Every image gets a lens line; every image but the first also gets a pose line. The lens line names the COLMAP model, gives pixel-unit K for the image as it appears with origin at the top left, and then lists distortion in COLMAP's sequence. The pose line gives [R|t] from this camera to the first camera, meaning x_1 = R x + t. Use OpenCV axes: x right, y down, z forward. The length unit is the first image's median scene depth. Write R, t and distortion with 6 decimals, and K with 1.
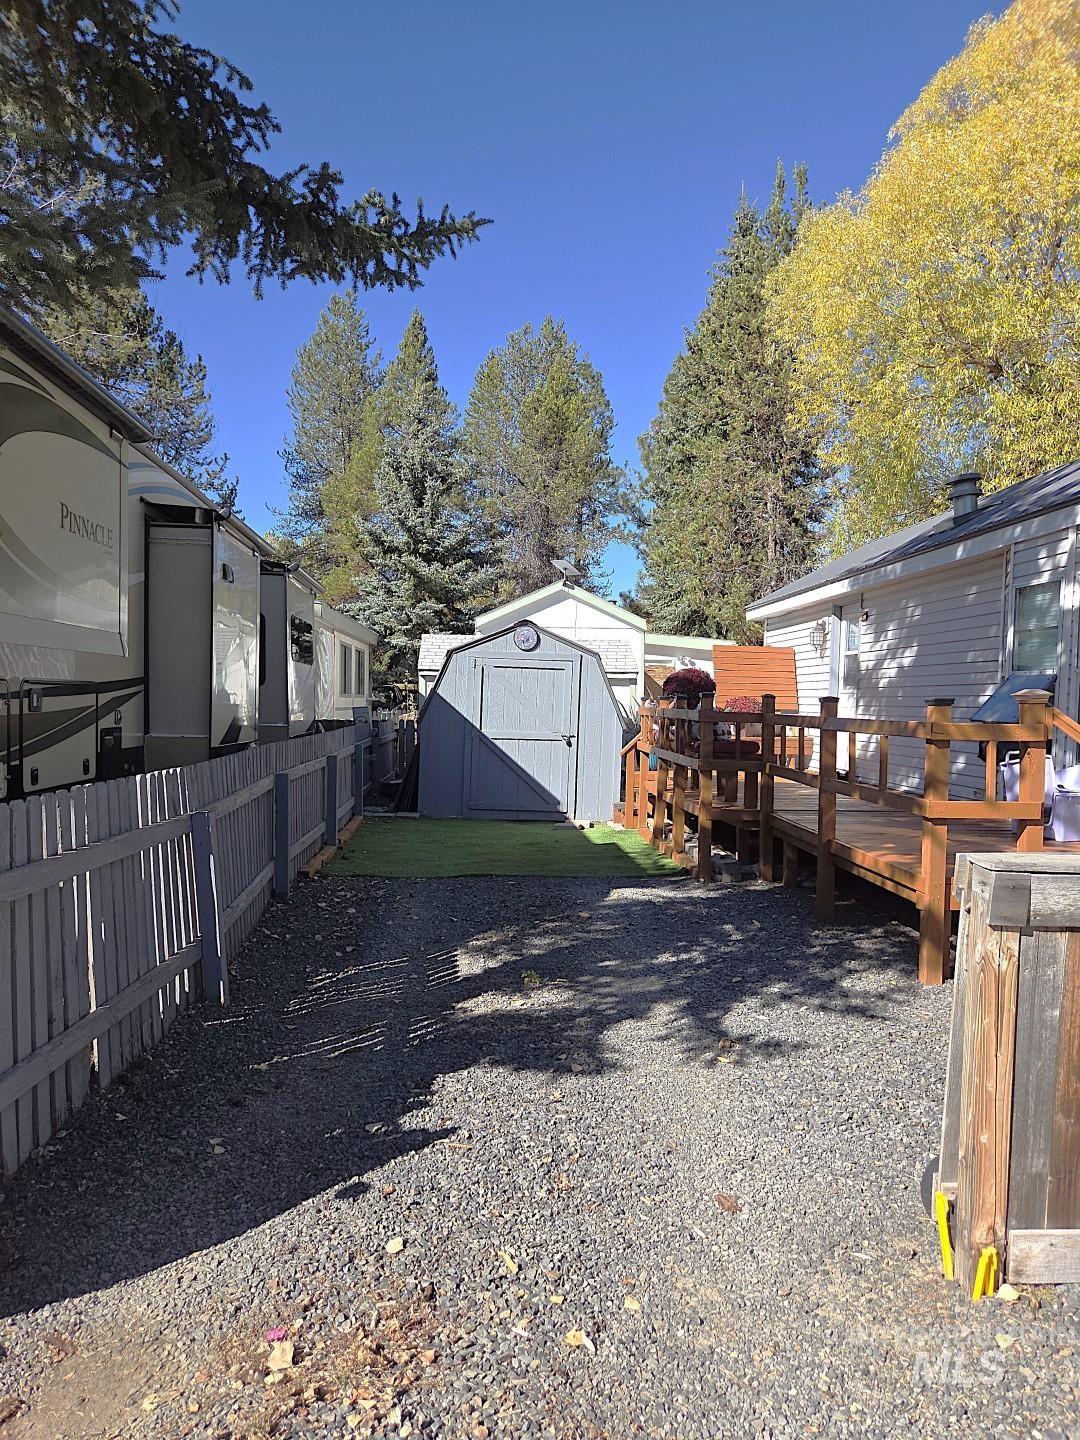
lens RADIAL K [[971.7, 0, 540.0], [0, 971.7, 720.0], [0, 0, 1]] dist [0.080187, -0.079220]
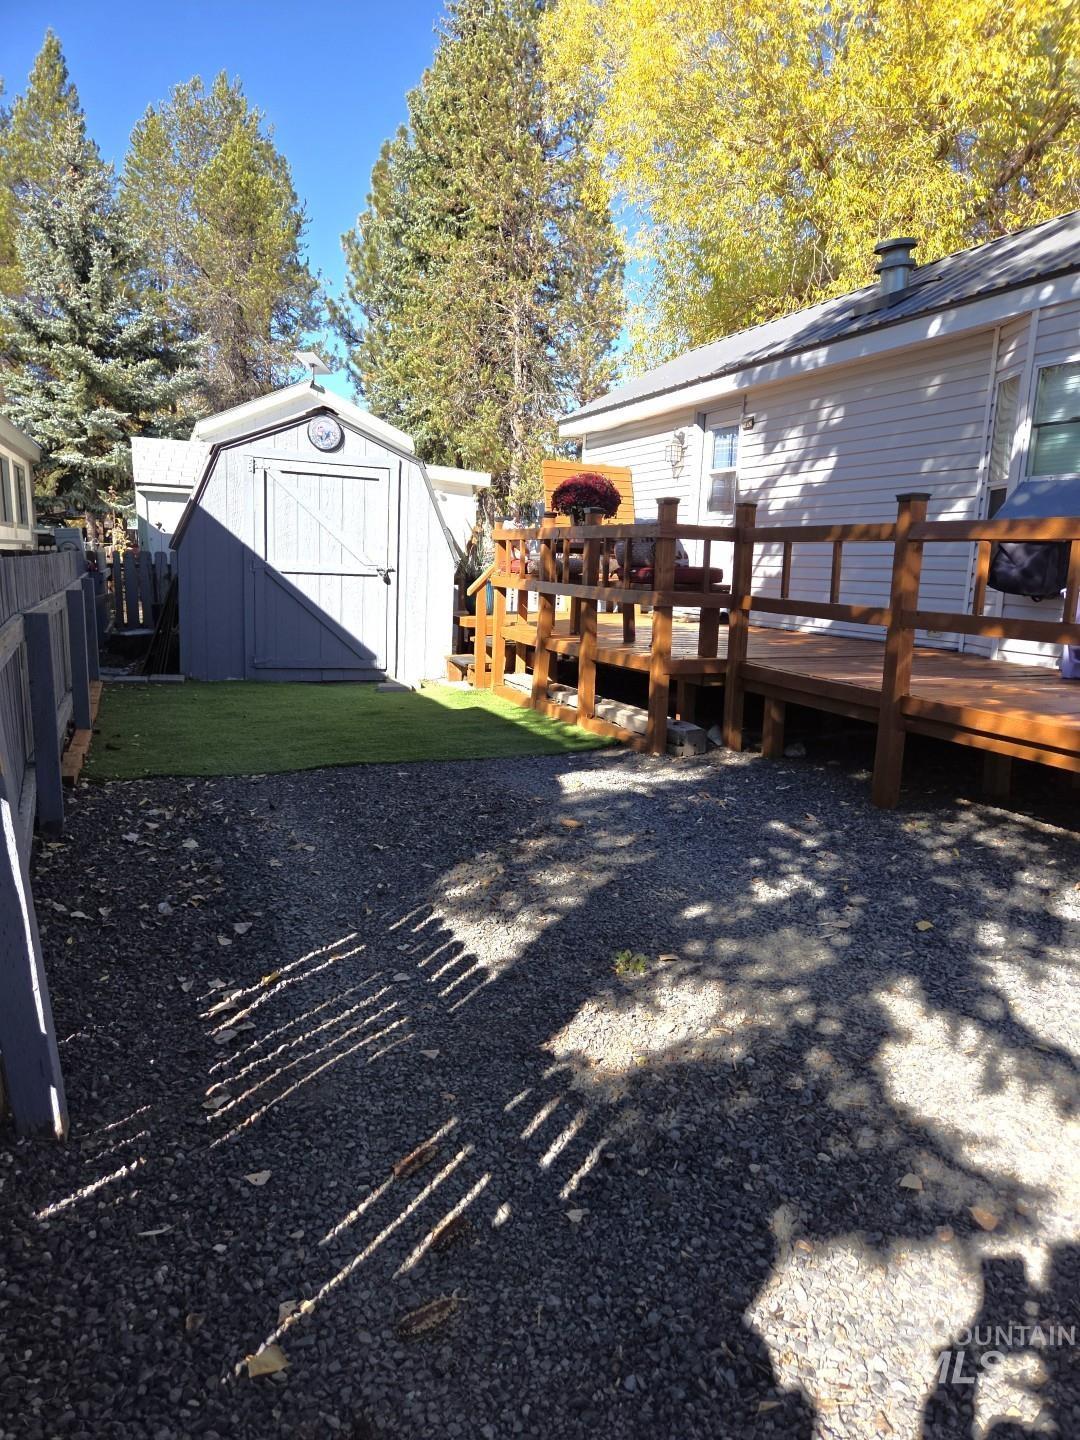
lens RADIAL K [[971.7, 0, 540.0], [0, 971.7, 720.0], [0, 0, 1]] dist [0.080187, -0.079220]
pose [[0.948428, -0.043283, 0.314025, -0.110613], [-0.004389, 0.988746, 0.149538, 0.019471], [-0.316963, -0.143204, 0.937564, 0.243901]]
